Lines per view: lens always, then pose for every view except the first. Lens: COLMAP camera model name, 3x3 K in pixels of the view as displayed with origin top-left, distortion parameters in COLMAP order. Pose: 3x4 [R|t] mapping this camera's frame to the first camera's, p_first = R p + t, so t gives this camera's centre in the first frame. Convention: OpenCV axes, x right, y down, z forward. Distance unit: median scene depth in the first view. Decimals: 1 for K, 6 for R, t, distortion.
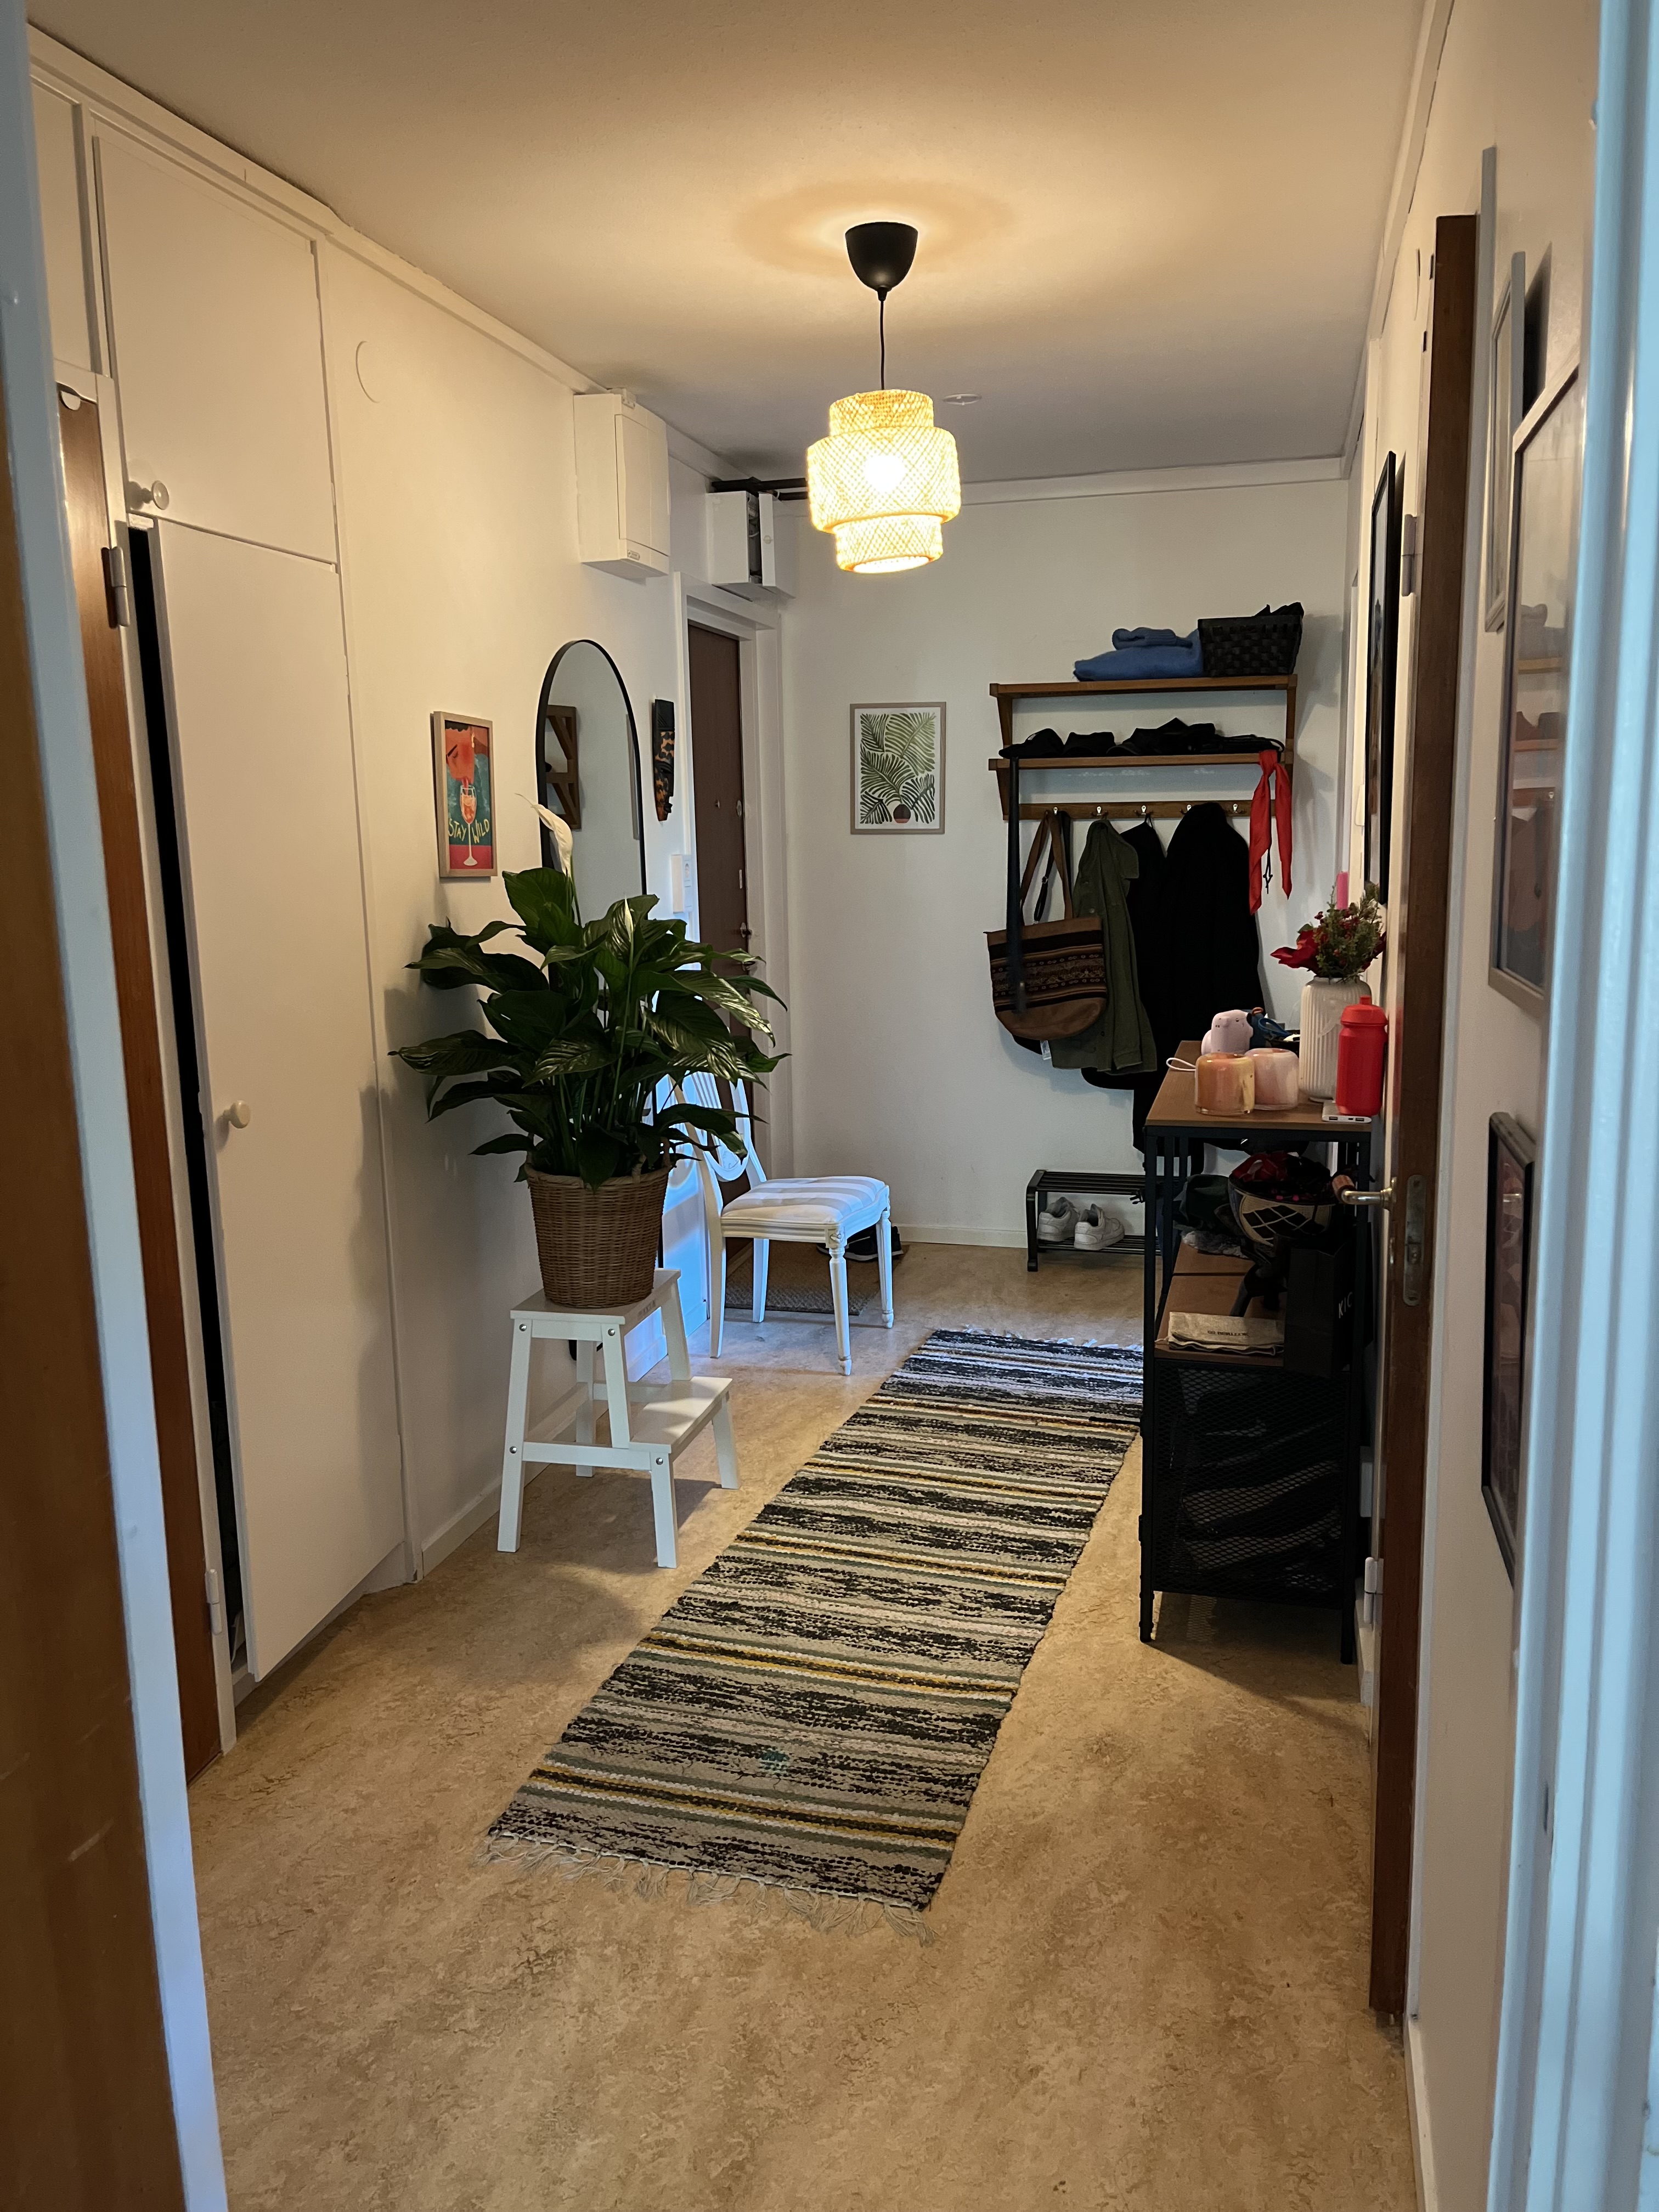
lens RADIAL K [[1686.2, 0, 837.0], [0, 1686.2, 1103.1], [0, 0, 1]] dist [0.045025, -0.058803]
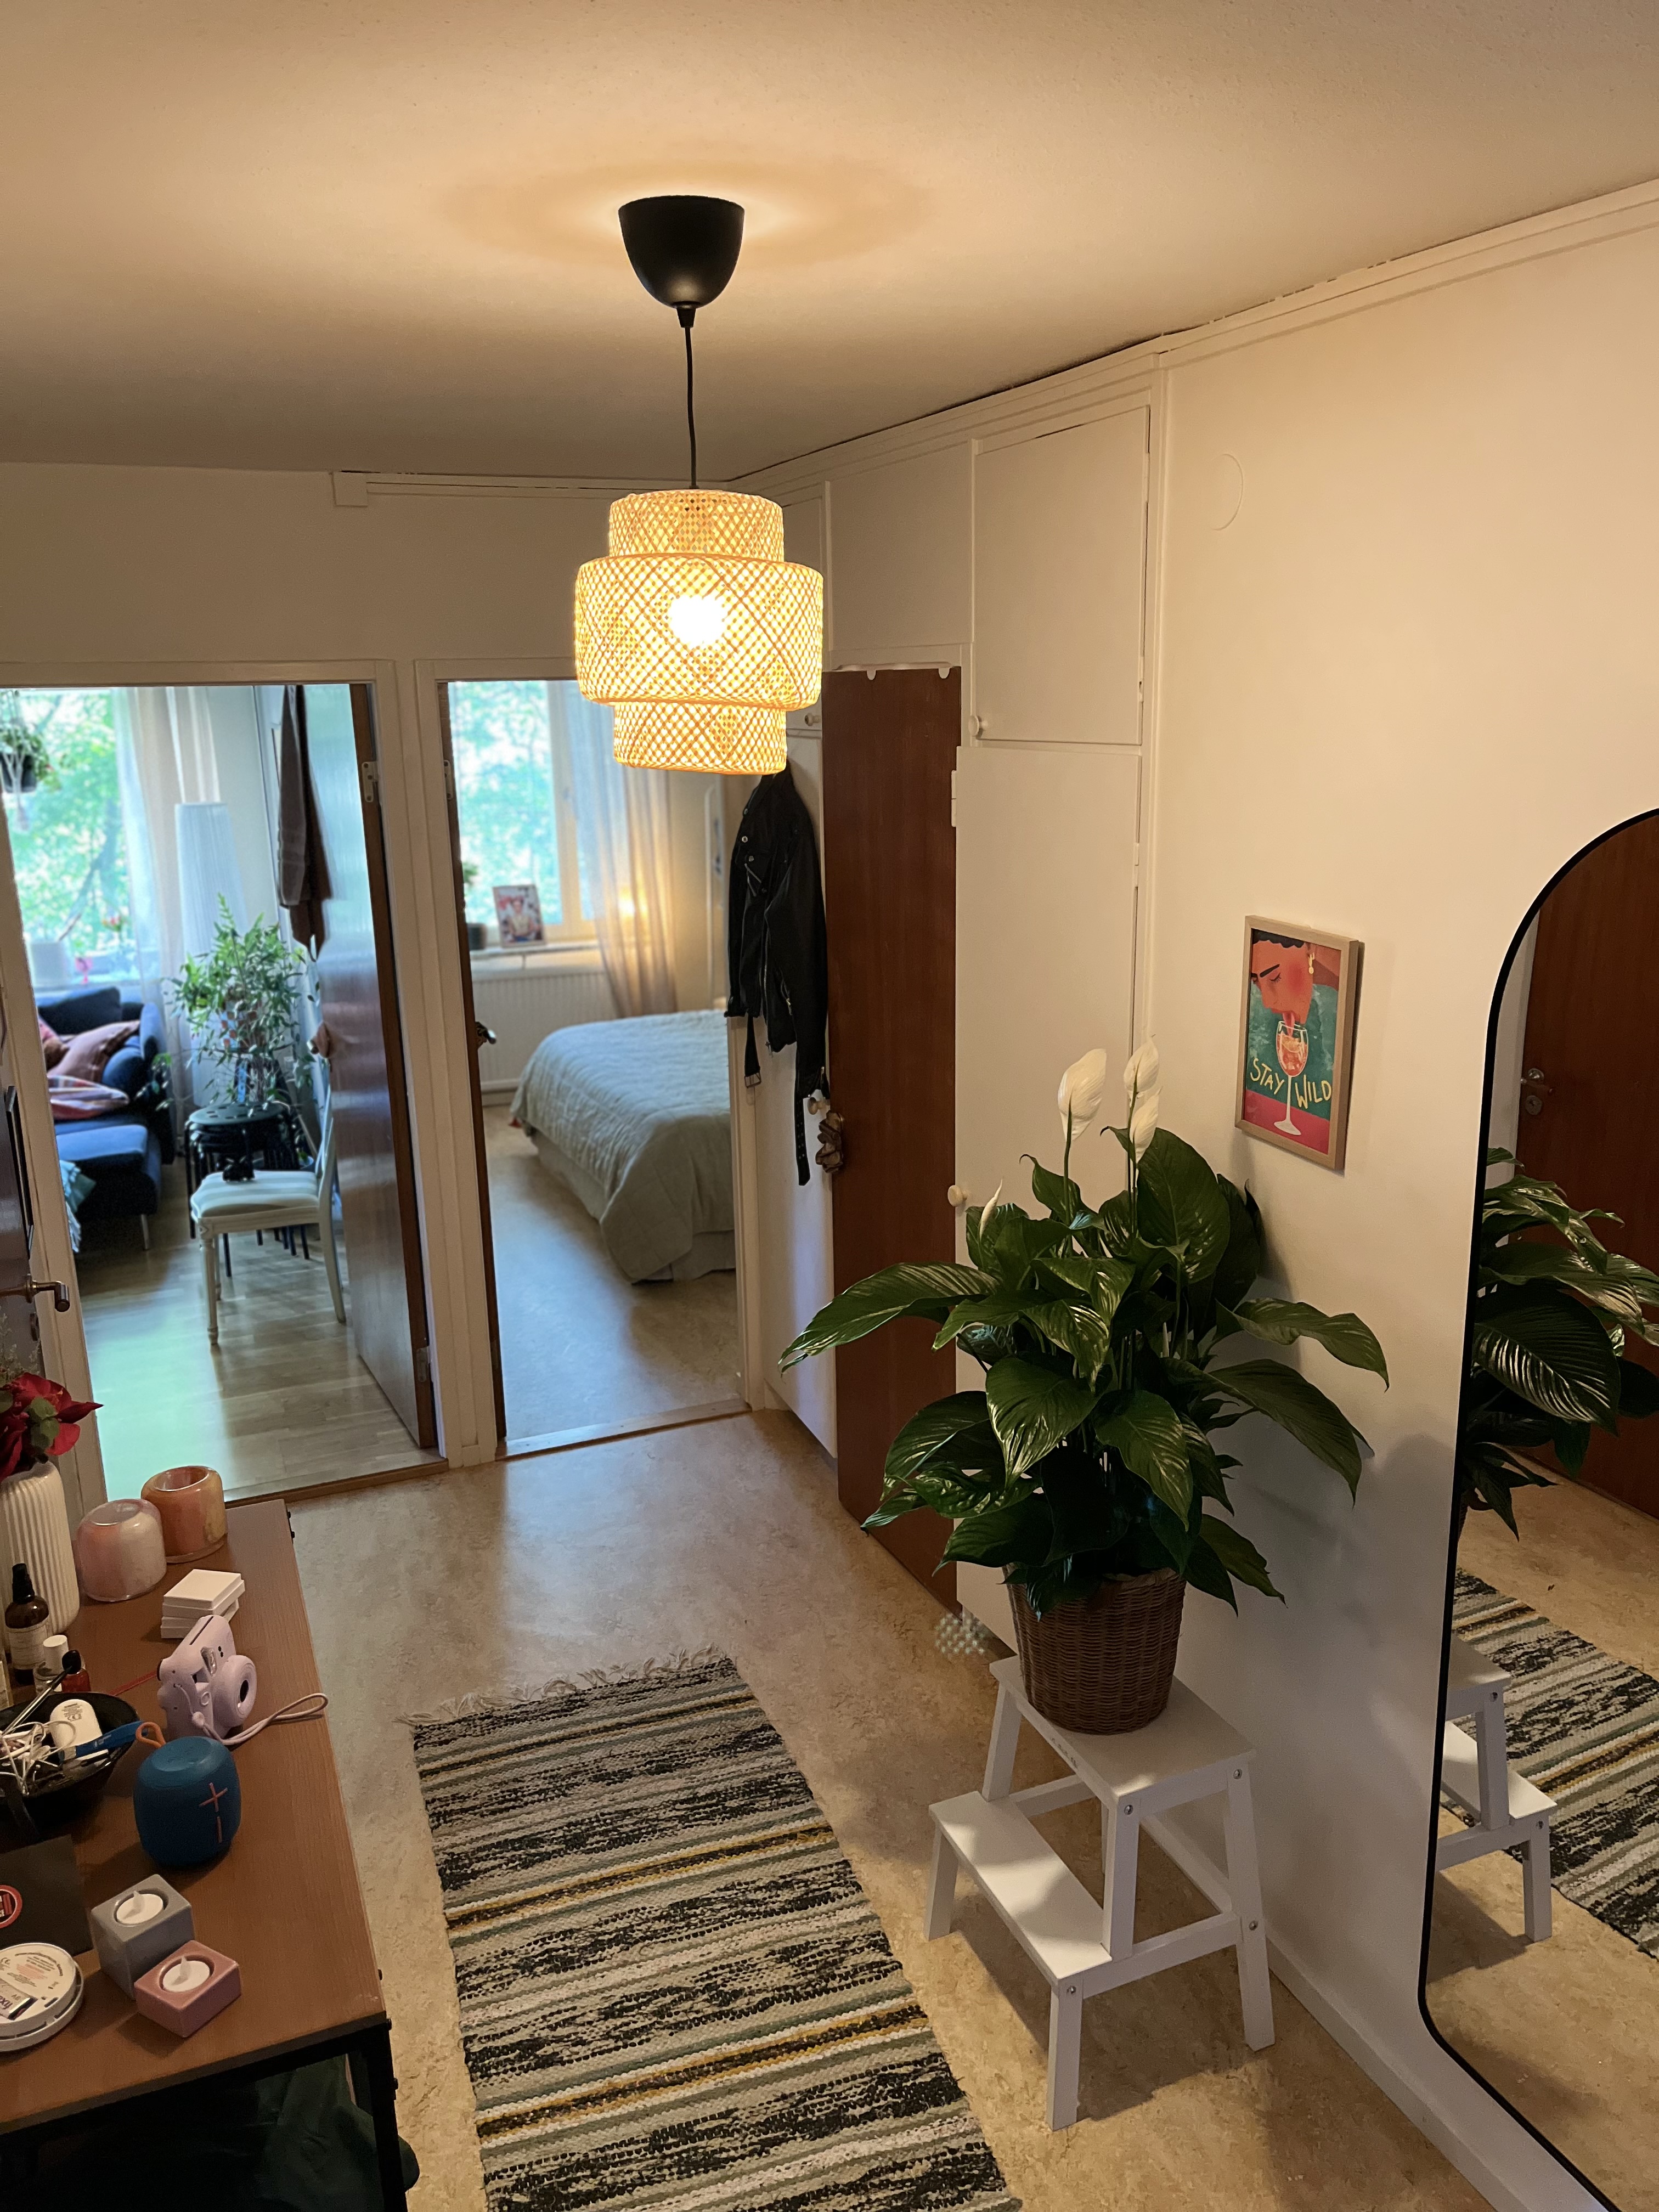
lens RADIAL K [[1686.2, 0, 837.7], [0, 1686.2, 1126.5], [0, 0, 1]] dist [0.045025, -0.058803]
pose [[-0.798535, 0.182601, -0.573584, 0.395361], [-0.073577, 0.916126, 0.394082, -0.476629], [0.597435, 0.356890, -0.718123, 1.631313]]
